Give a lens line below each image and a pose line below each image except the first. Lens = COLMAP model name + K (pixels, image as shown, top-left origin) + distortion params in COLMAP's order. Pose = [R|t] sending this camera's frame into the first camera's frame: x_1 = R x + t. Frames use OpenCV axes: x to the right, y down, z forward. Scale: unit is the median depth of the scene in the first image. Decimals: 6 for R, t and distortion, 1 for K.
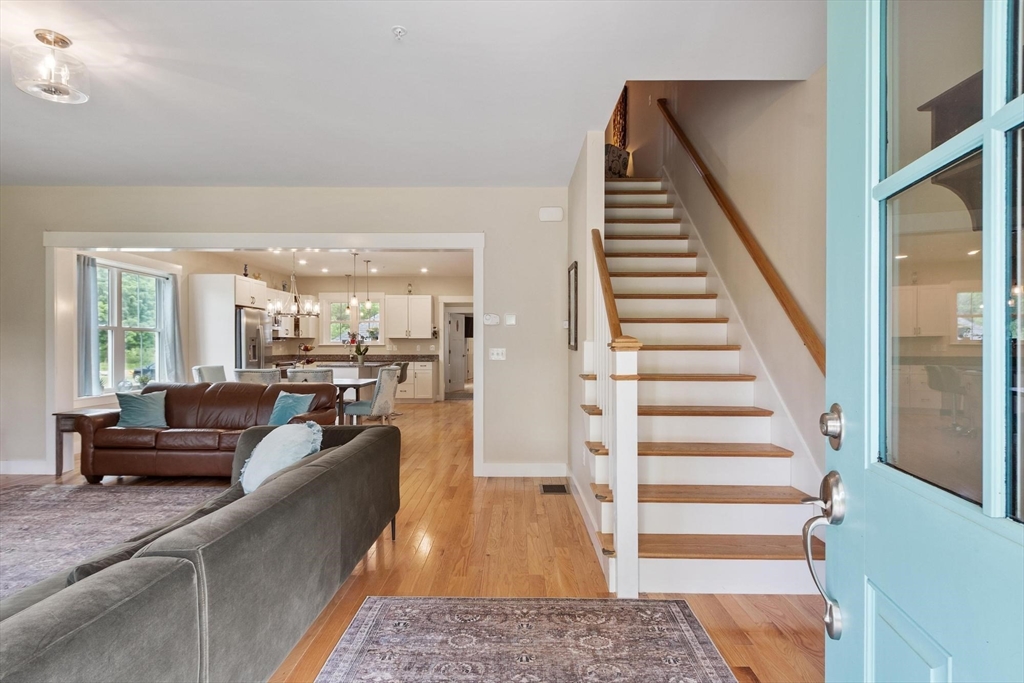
lens RADIAL K [[515.5, 0, 509.7], [0, 515.5, 346.1], [0, 0, 1]] dist [0.000897, -0.000702]
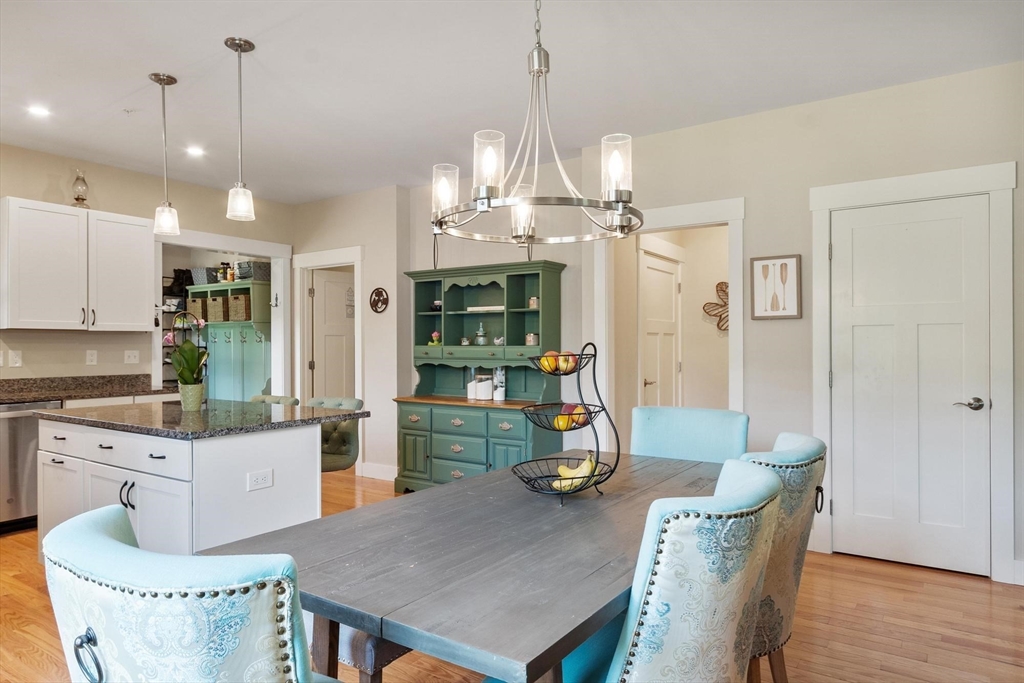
lens RADIAL K [[637.7, 0, 513.6], [0, 637.7, 344.0], [0, 0, 1]] dist [0.004745, 0.000984]
pose [[0.552550, 0.001713, 0.833478, -0.527829], [0.005572, 0.999968, -0.005749, -0.002382], [-0.833461, 0.007821, 0.552523, 0.674452]]
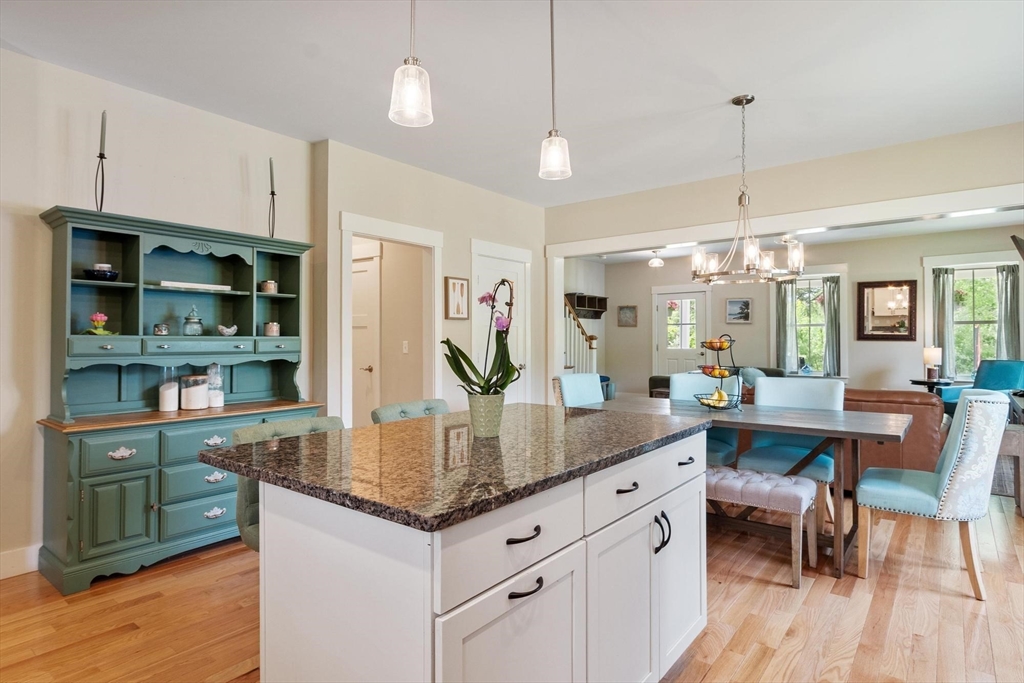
lens RADIAL K [[559.8, 0, 509.5], [0, 559.8, 332.6], [0, 0, 1]] dist [0.000569, 0.000464]
pose [[-0.793797, 0.008742, 0.608120, -0.448809], [0.004355, 0.999953, -0.008690, -0.002406], [-0.608167, -0.004250, -0.793797, 1.232665]]
